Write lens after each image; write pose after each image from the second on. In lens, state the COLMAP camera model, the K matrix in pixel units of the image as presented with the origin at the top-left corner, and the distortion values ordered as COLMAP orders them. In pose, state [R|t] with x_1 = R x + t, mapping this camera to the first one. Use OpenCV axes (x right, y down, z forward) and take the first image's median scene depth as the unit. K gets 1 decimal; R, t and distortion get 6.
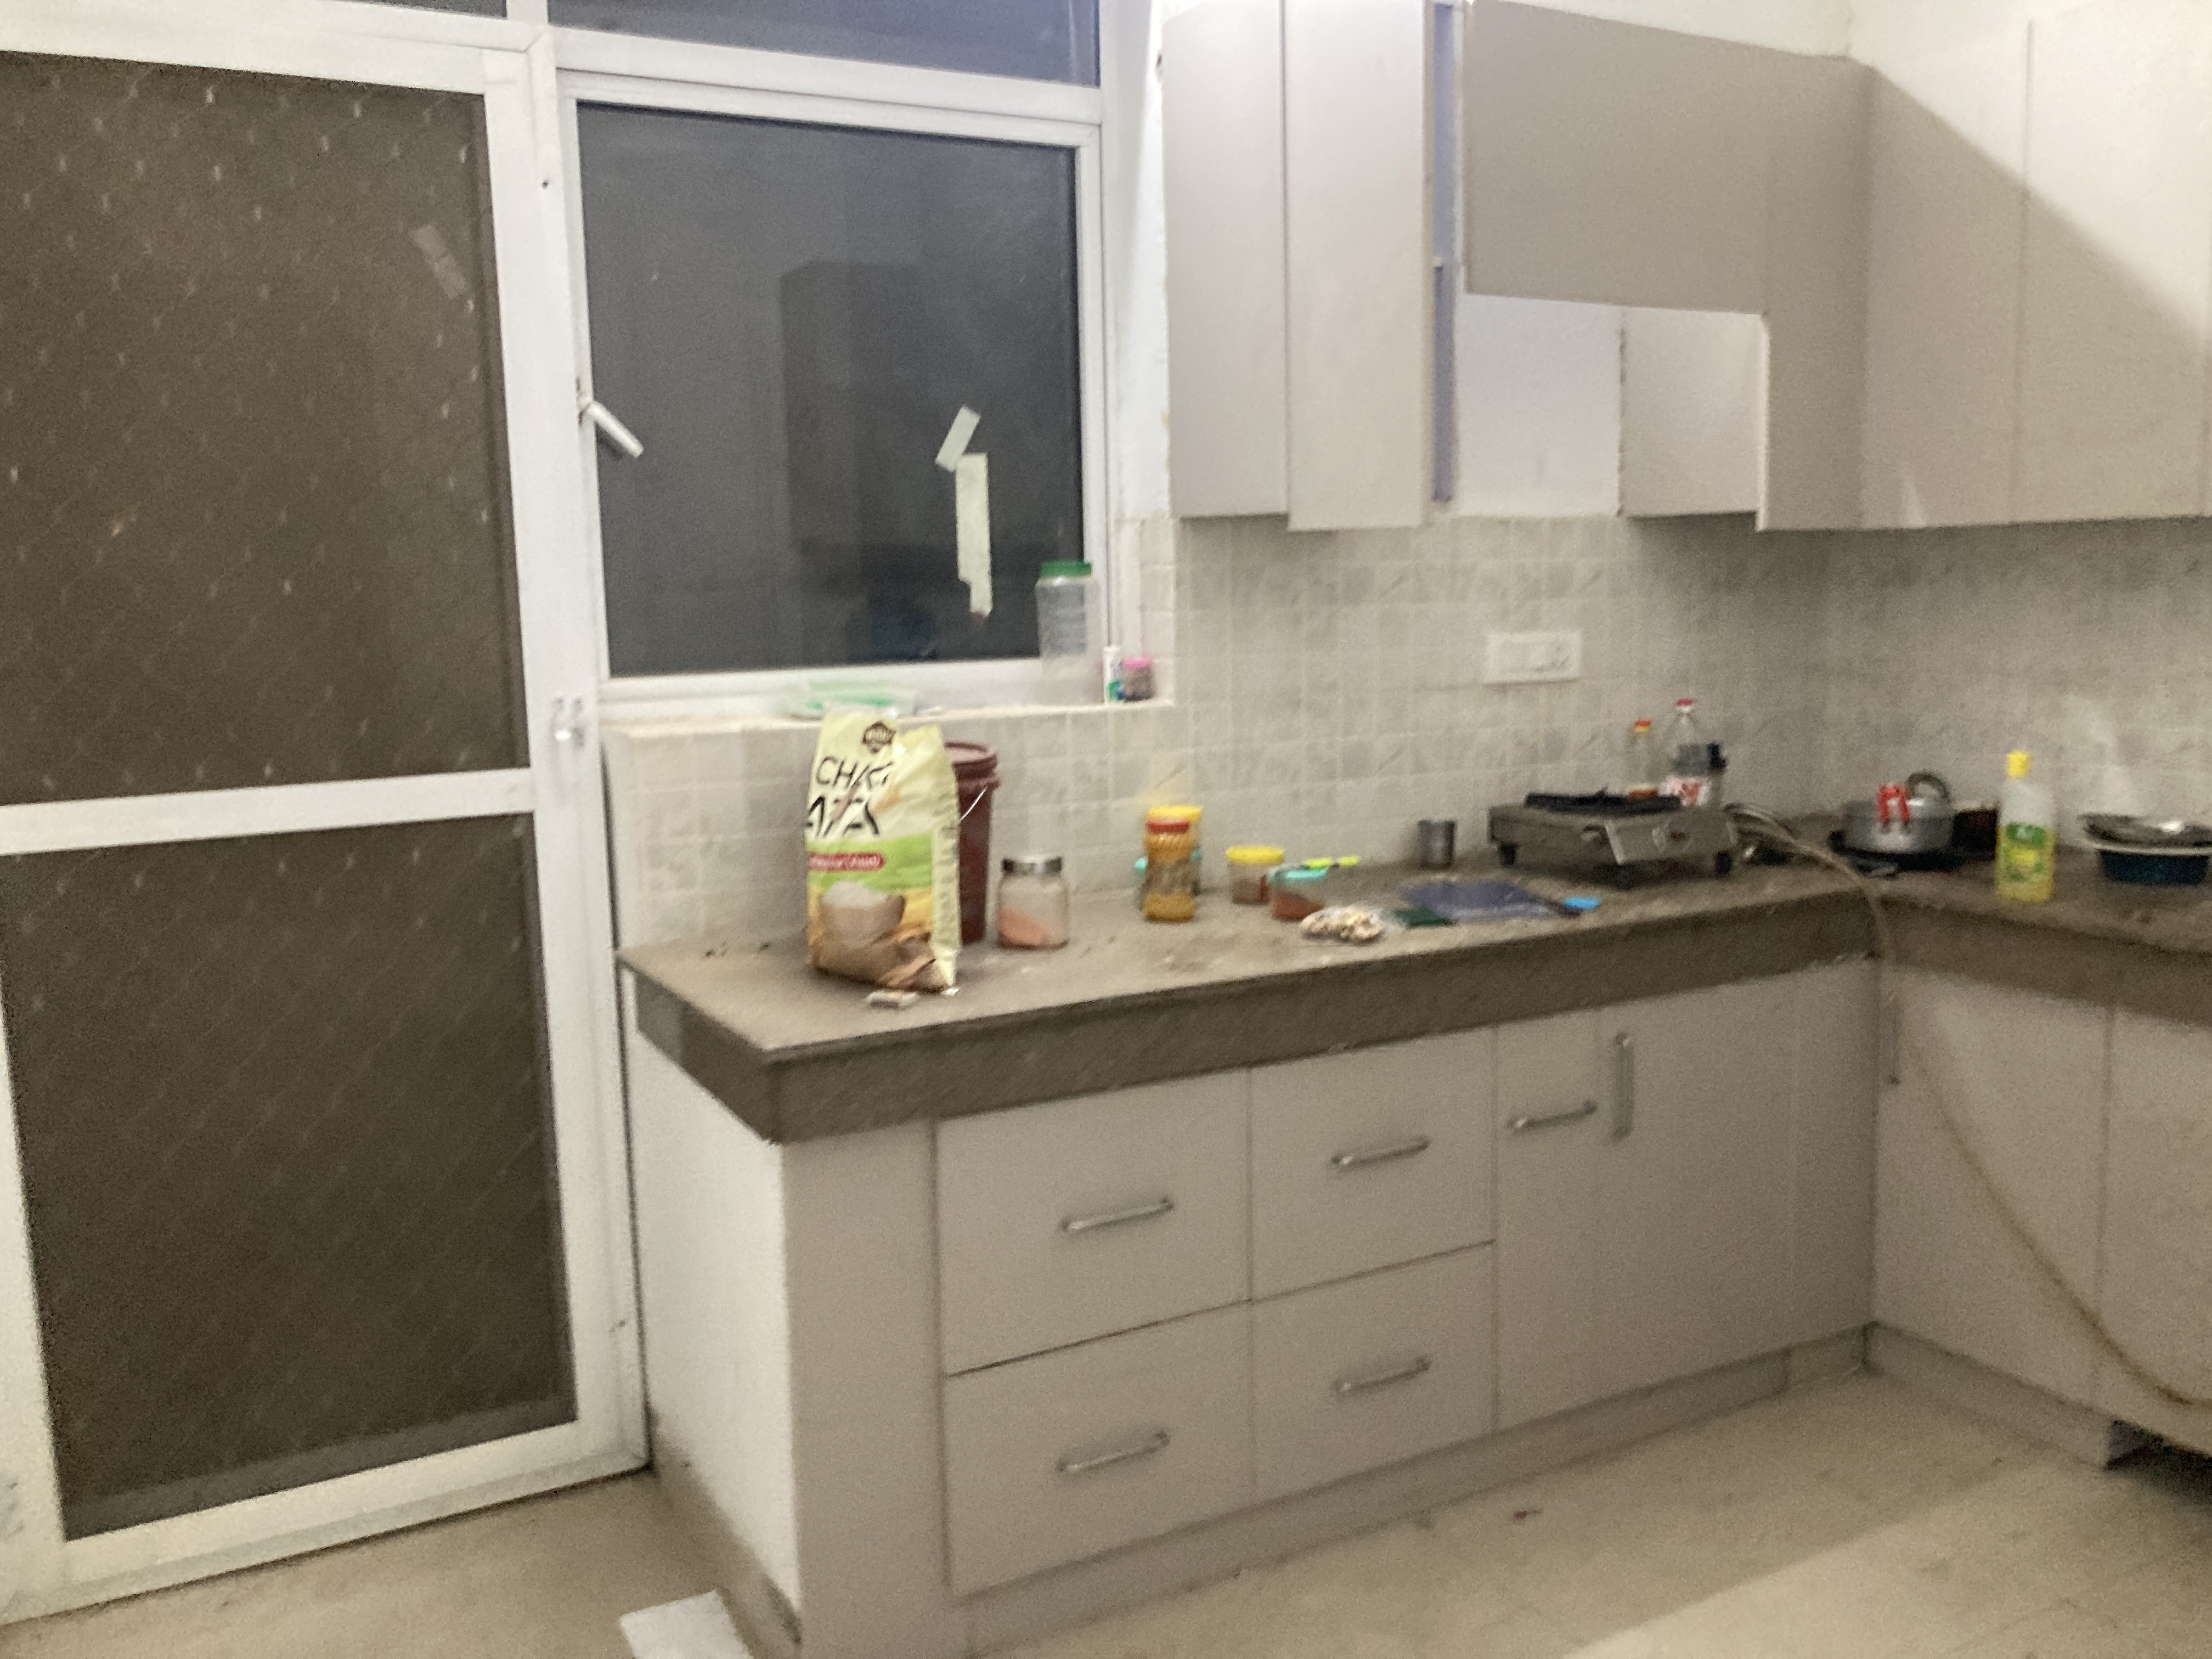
lens RADIAL K [[1768.4, 0, 1148.2], [0, 1768.4, 836.4], [0, 0, 1]] dist [0.031097, -0.070763]
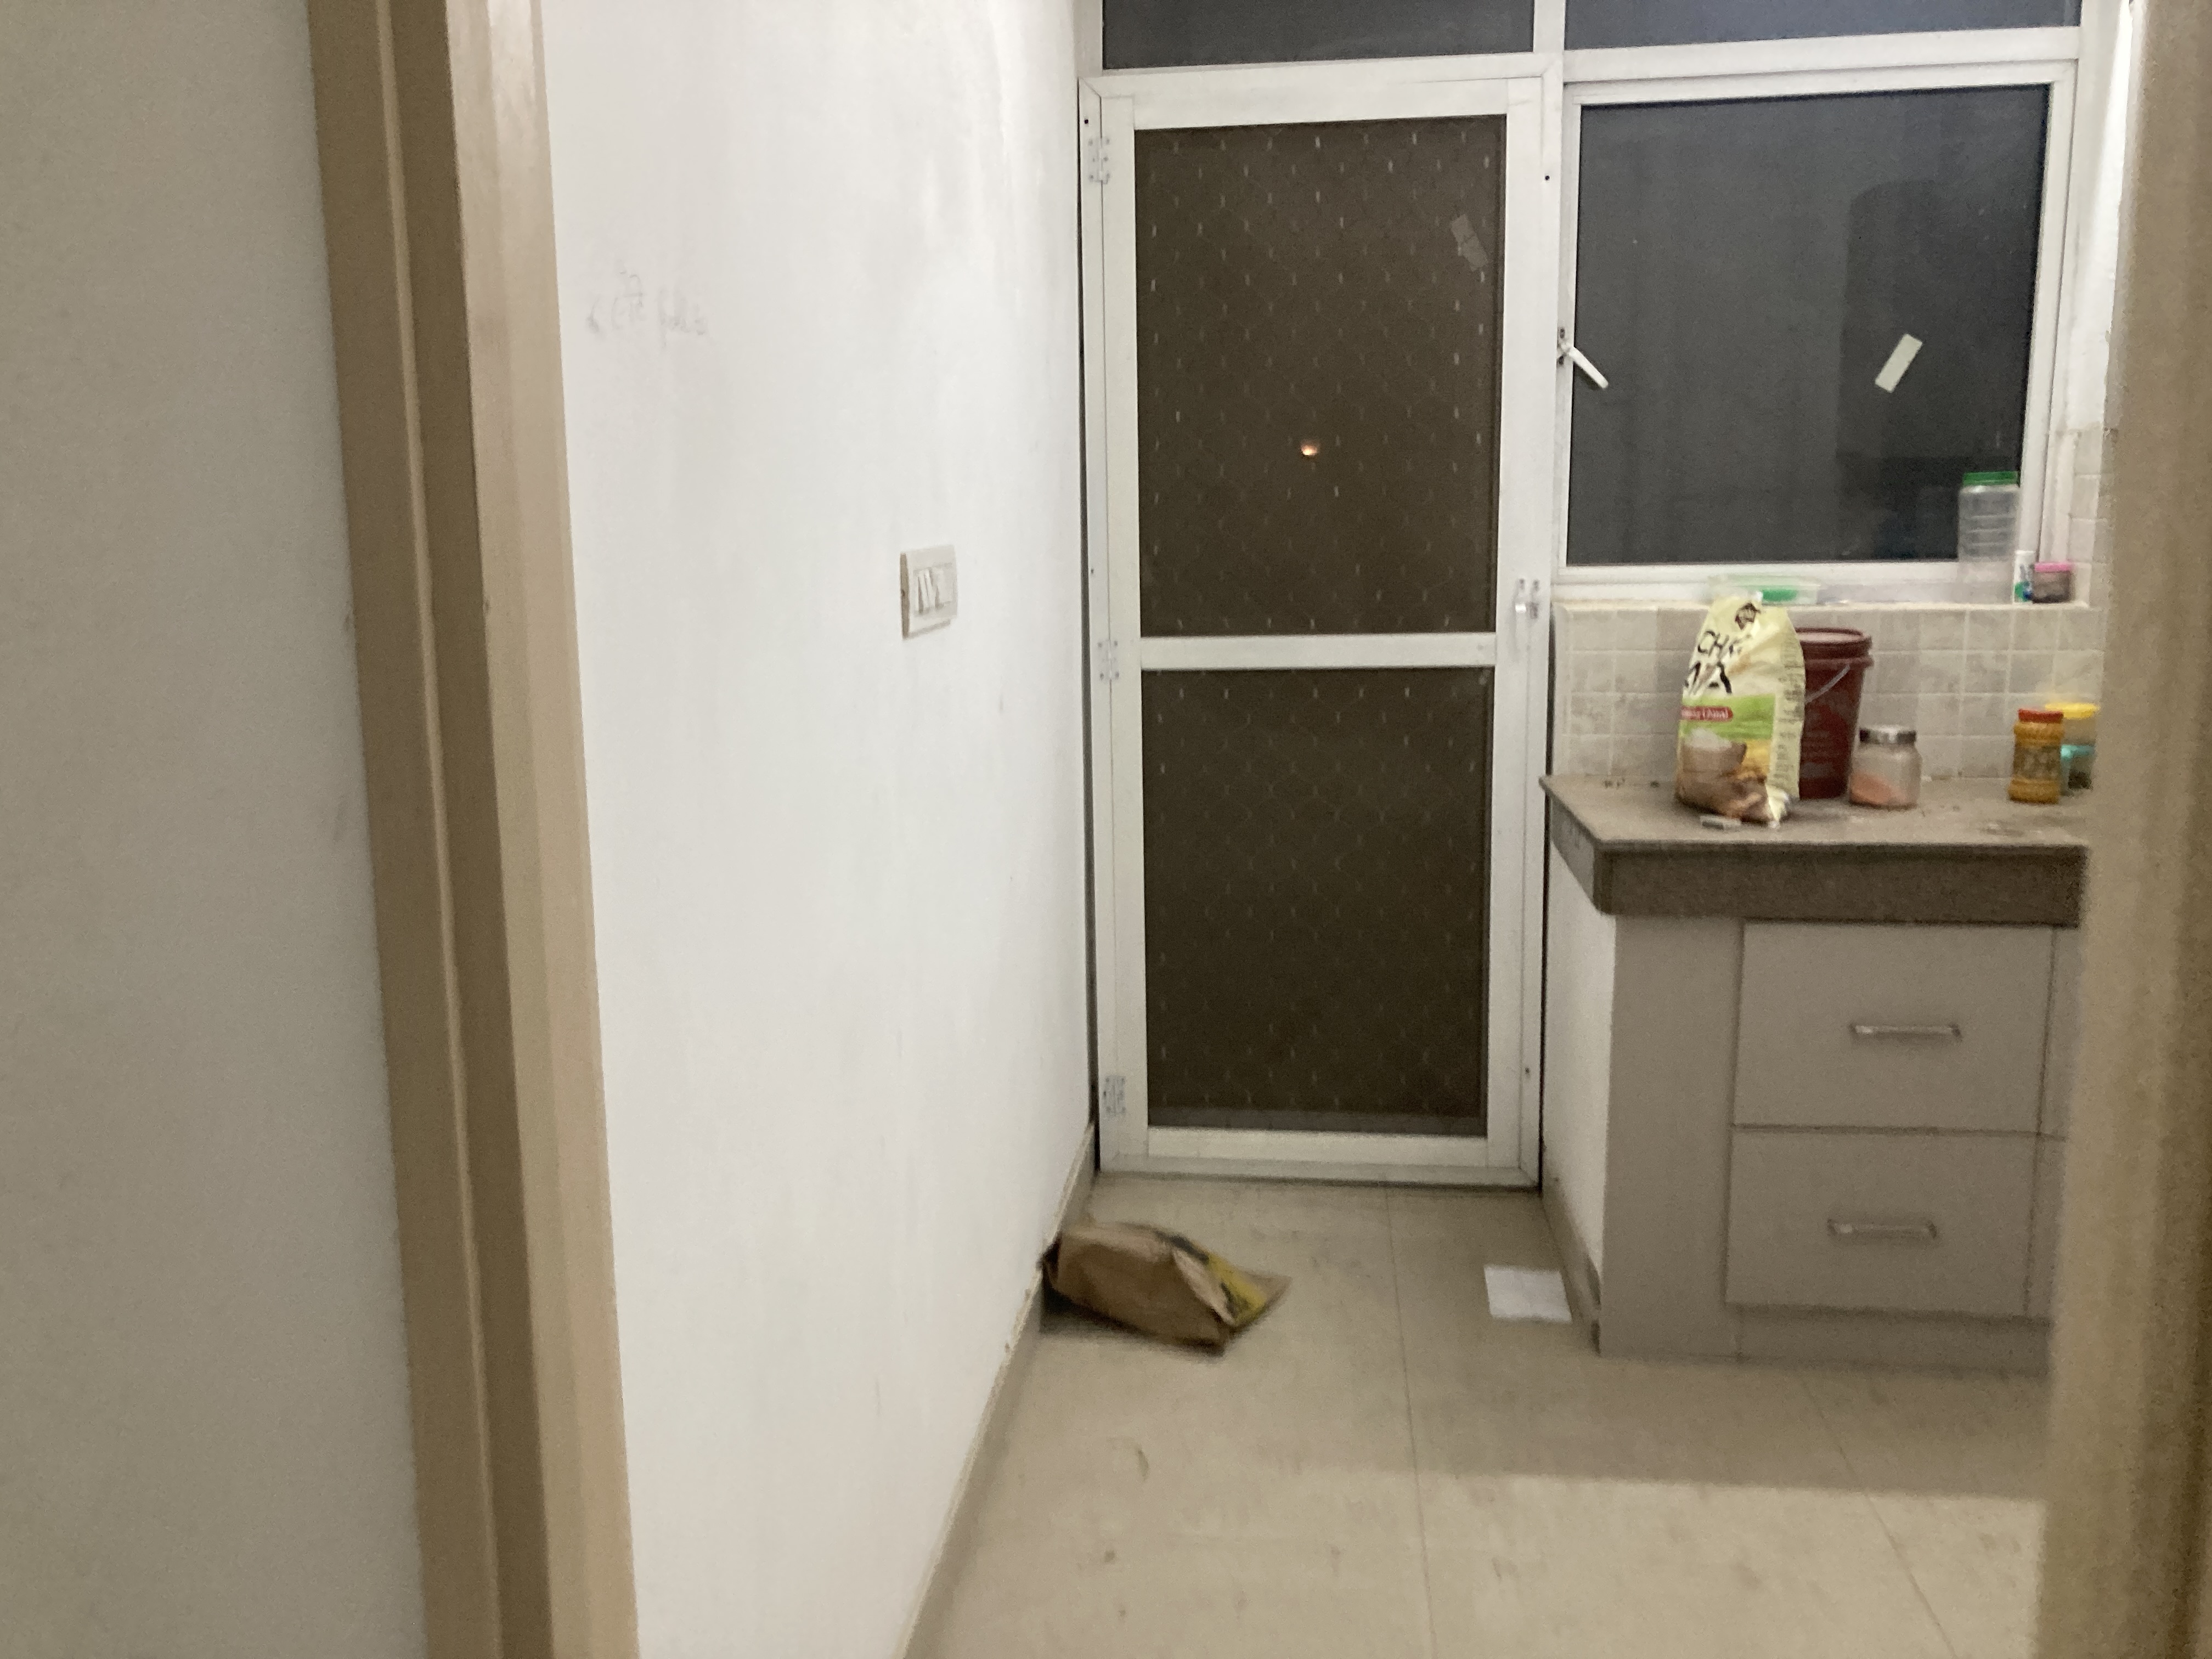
lens RADIAL K [[1768.4, 0, 1148.2], [0, 1768.4, 836.4], [0, 0, 1]] dist [0.031097, -0.070763]
pose [[0.817557, 0.113162, -0.564619, 0.202205], [-0.086313, 0.993505, 0.074141, 0.037202], [0.569342, -0.011881, 0.822015, -0.230018]]
